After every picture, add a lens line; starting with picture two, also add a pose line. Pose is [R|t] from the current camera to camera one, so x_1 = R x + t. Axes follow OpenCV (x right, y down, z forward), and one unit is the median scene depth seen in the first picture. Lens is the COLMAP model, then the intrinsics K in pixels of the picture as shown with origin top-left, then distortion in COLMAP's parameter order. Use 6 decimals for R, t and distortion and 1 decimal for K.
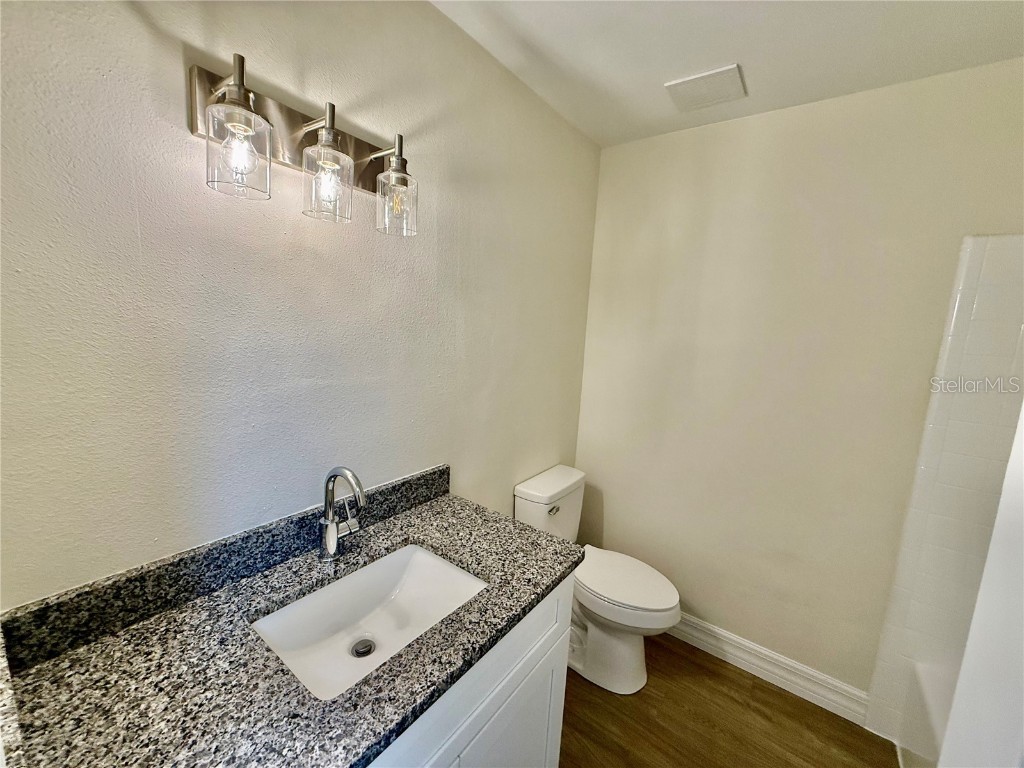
lens RADIAL K [[412.1, 0, 509.5], [0, 412.1, 379.0], [0, 0, 1]] dist [0.001334, 0.000357]
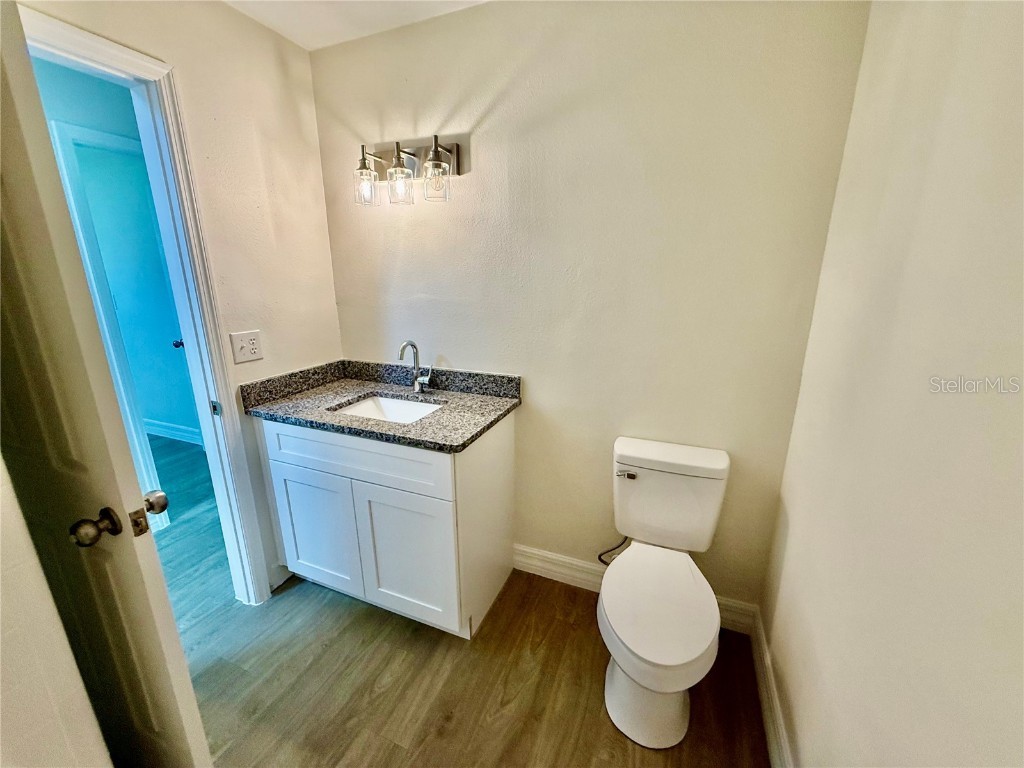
lens RADIAL K [[412.1, 0, 519.1], [0, 412.1, 385.1], [0, 0, 1]] dist [0.001334, 0.000357]
pose [[0.247811, 0.195129, -0.948954, 1.273800], [-0.122059, 0.977990, 0.169225, 0.029888], [0.961089, 0.073892, 0.266174, 0.833772]]
